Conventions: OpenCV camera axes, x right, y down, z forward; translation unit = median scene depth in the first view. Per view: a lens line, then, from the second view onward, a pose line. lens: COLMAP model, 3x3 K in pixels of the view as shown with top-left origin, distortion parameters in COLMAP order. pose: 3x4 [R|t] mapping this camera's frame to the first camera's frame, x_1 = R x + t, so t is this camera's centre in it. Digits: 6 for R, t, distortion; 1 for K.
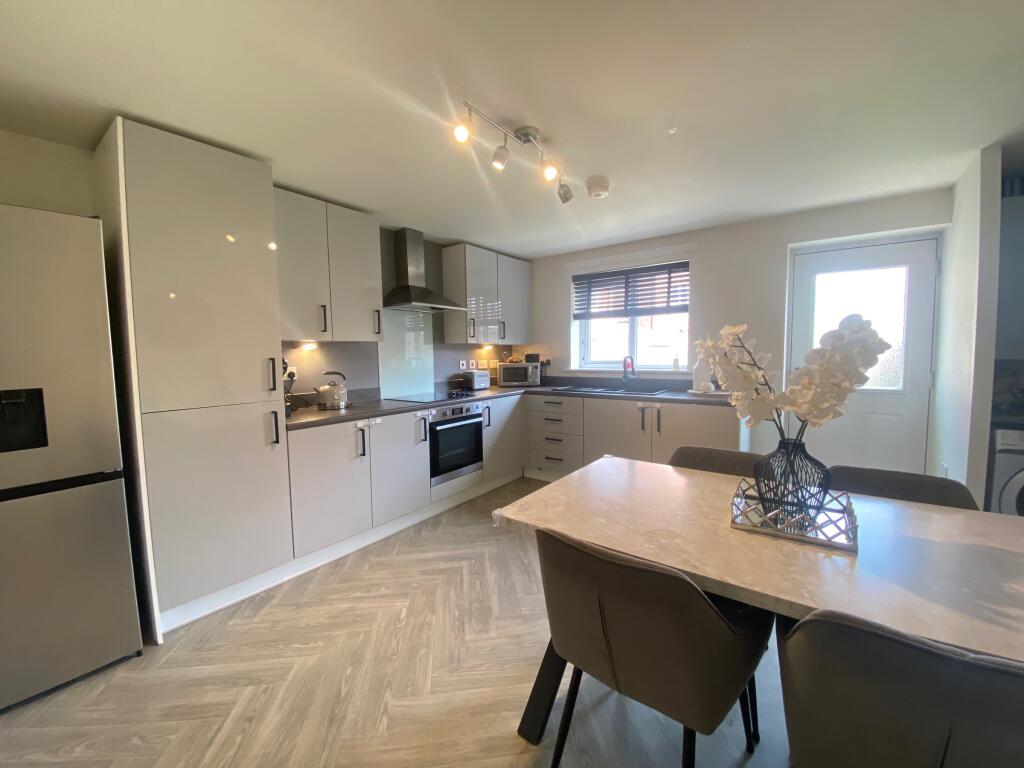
lens RADIAL K [[411.6, 0, 512.0], [0, 411.6, 384.0], [0, 0, 1]] dist [0.026095, -0.022466]
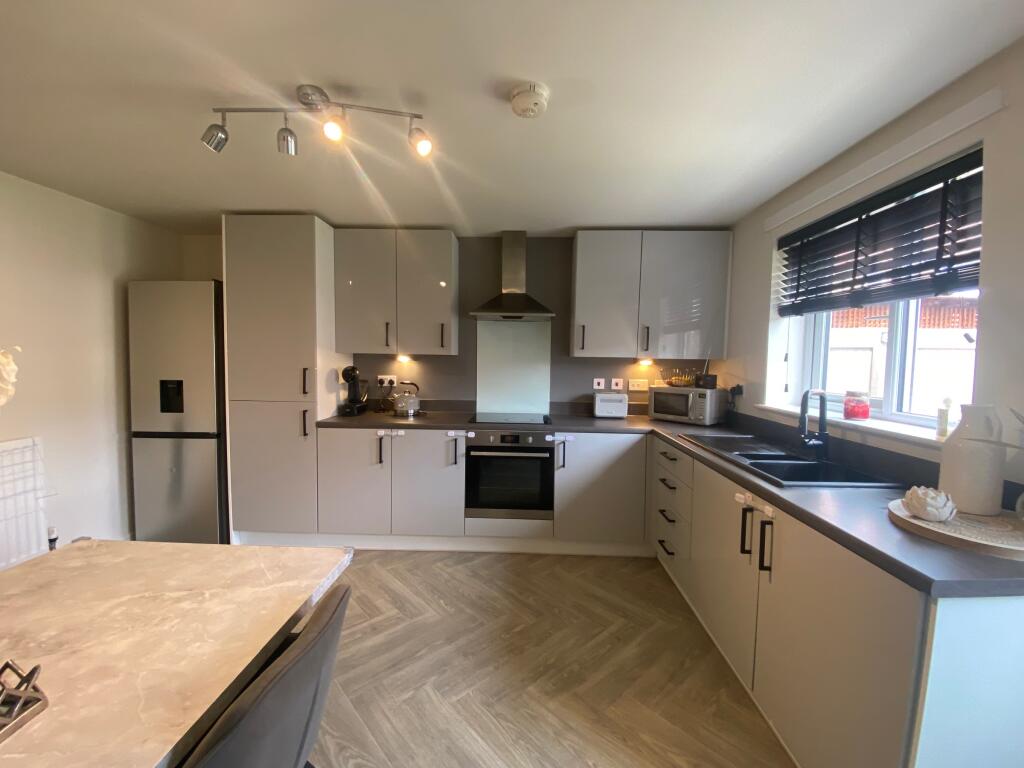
lens RADIAL K [[411.9, 0, 509.2], [0, 411.9, 382.8], [0, 0, 1]] dist [0.032196, -0.022313]
pose [[0.568266, 0.070668, -0.819805, 0.546998], [-0.086273, 0.995931, 0.026048, -0.069489], [0.818310, 0.055925, 0.572050, 0.521504]]
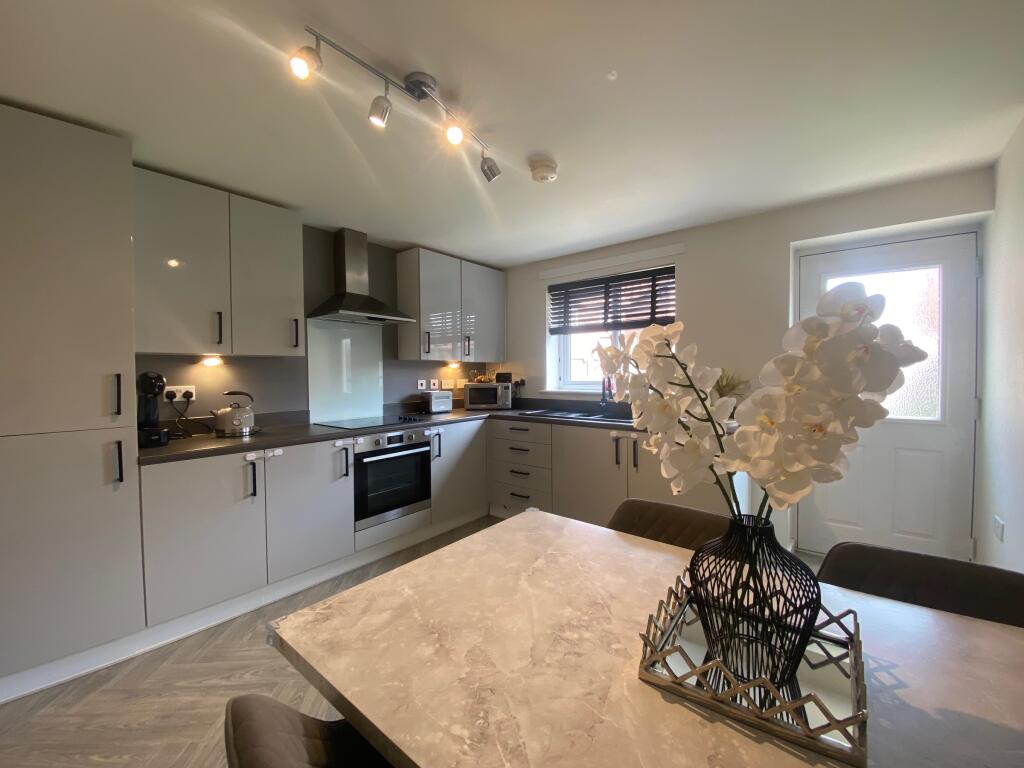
lens RADIAL K [[411.6, 0, 512.0], [0, 411.6, 384.0], [0, 0, 1]] dist [0.026095, -0.022466]
pose [[0.999038, 0.007461, -0.043224, 0.143686], [-0.009612, 0.998715, -0.049757, -0.007290], [0.042797, 0.050124, 0.997826, 0.159225]]
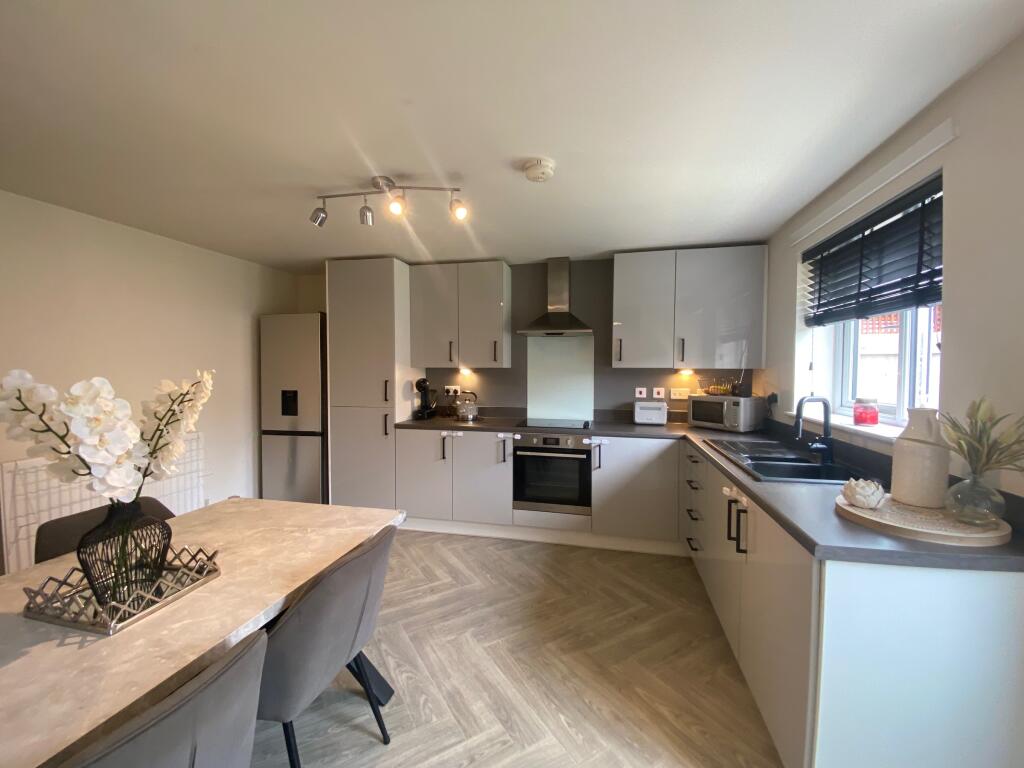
lens RADIAL K [[411.4, 0, 512.0], [0, 411.4, 384.0], [0, 0, 1]] dist [0.059408, -0.042970]
pose [[0.403150, 0.049483, -0.913795, 0.697114], [-0.077681, 0.996783, 0.019705, -0.077315], [0.911831, 0.063041, 0.405697, 0.530575]]
